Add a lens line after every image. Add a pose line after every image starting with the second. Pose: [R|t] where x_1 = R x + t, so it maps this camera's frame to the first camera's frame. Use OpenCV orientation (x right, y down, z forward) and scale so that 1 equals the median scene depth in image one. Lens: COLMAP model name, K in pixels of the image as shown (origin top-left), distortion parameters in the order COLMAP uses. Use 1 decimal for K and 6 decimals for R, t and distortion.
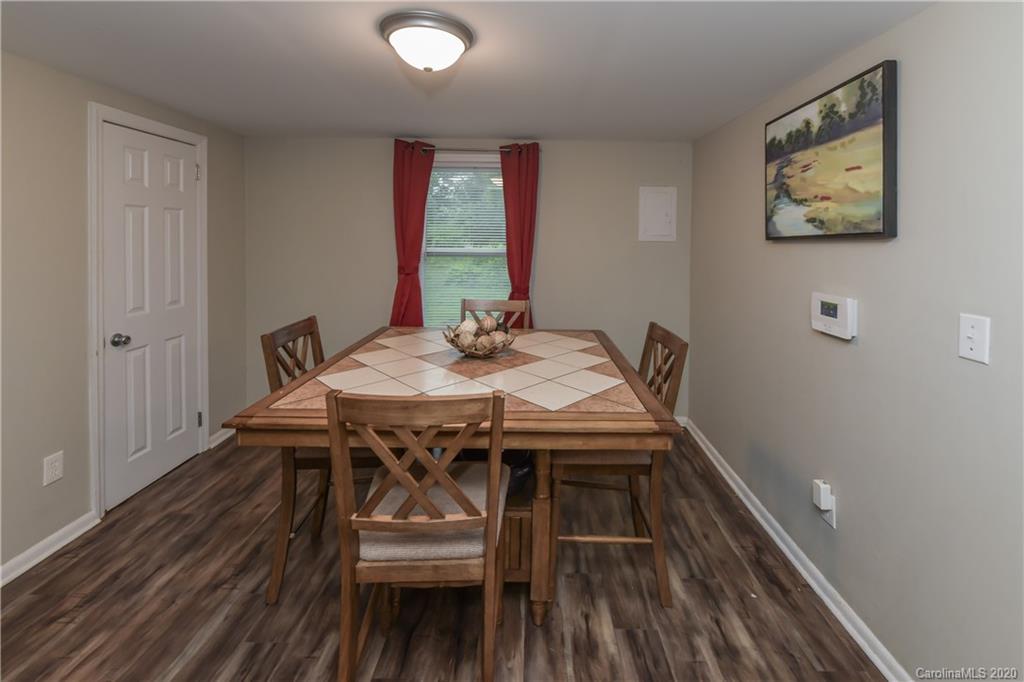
lens RADIAL K [[440.3, 0, 515.8], [0, 440.3, 241.7], [0, 0, 1]] dist [-0.000233, 0.000009]
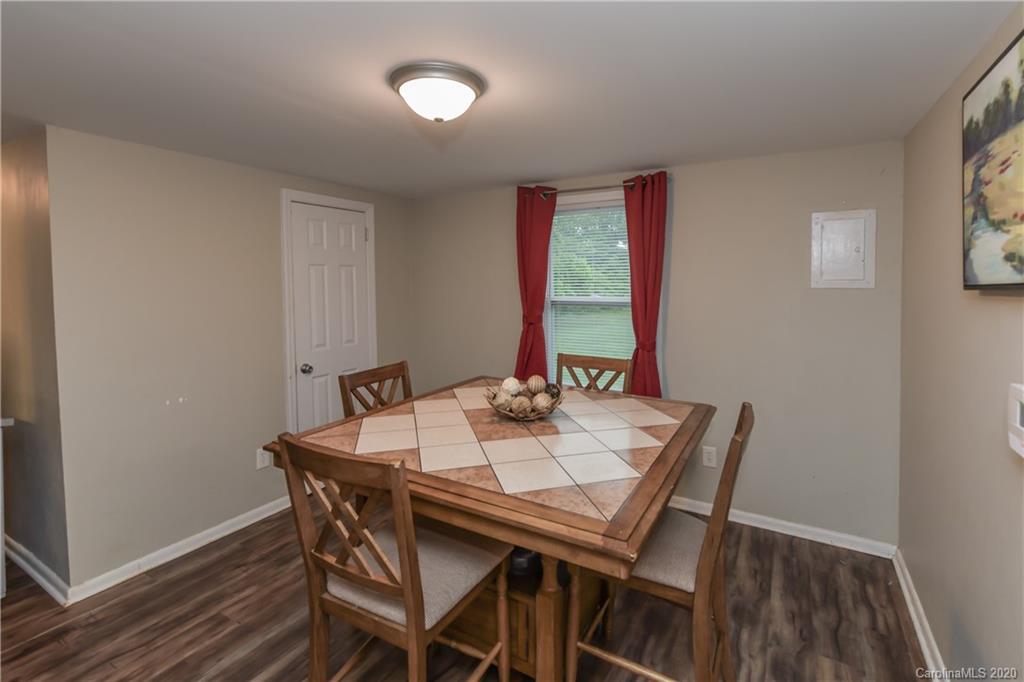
lens RADIAL K [[461.9, 0, 512.0], [0, 461.9, 291.0], [0, 0, 1]] dist [-0.001236, -0.000739]
pose [[0.867656, -0.004544, -0.497145, 0.357472], [0.011760, 0.999866, 0.011385, -0.016943], [0.497027, -0.015724, 0.867593, 0.143421]]
